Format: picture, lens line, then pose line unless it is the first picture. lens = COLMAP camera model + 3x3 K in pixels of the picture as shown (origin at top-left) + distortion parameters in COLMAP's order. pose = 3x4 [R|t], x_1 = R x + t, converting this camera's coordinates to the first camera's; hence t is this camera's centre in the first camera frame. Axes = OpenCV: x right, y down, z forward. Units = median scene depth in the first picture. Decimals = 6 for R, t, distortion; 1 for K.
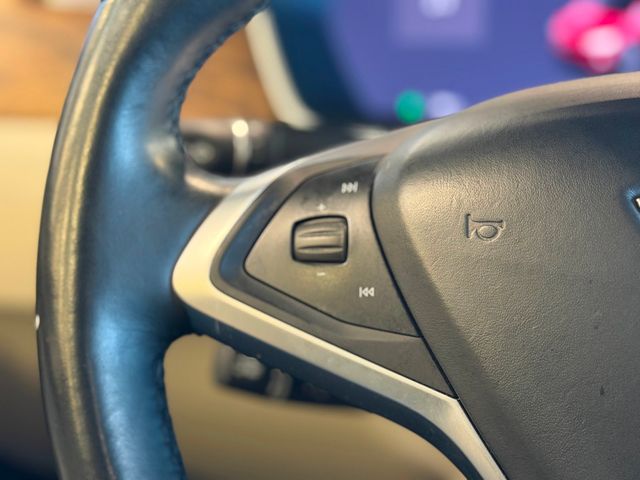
lens RADIAL K [[1241.9, 0, 320.0], [0, 1241.9, 240.0], [0, 0, 1]] dist [0.004013, -0.051145]
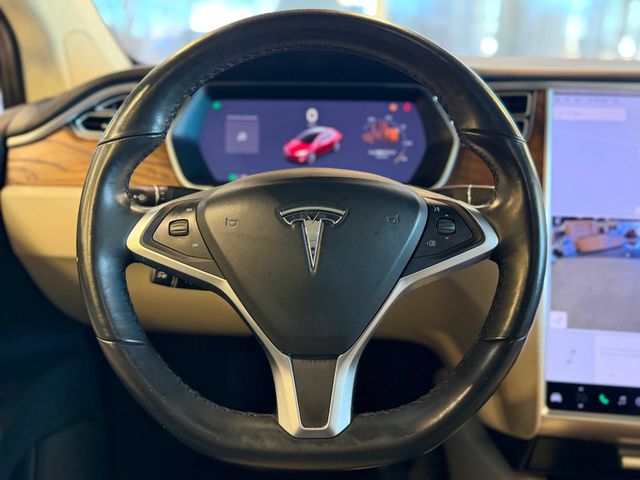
lens RADIAL K [[554.2, 0, 320.0], [0, 554.2, 240.0], [0, 0, 1]] dist [0.002880, 0.003503]
pose [[0.982342, -0.029495, 0.184753, 0.084143], [0.025215, 0.999357, 0.025471, 0.003264], [-0.185386, -0.020363, 0.982455, -0.344899]]
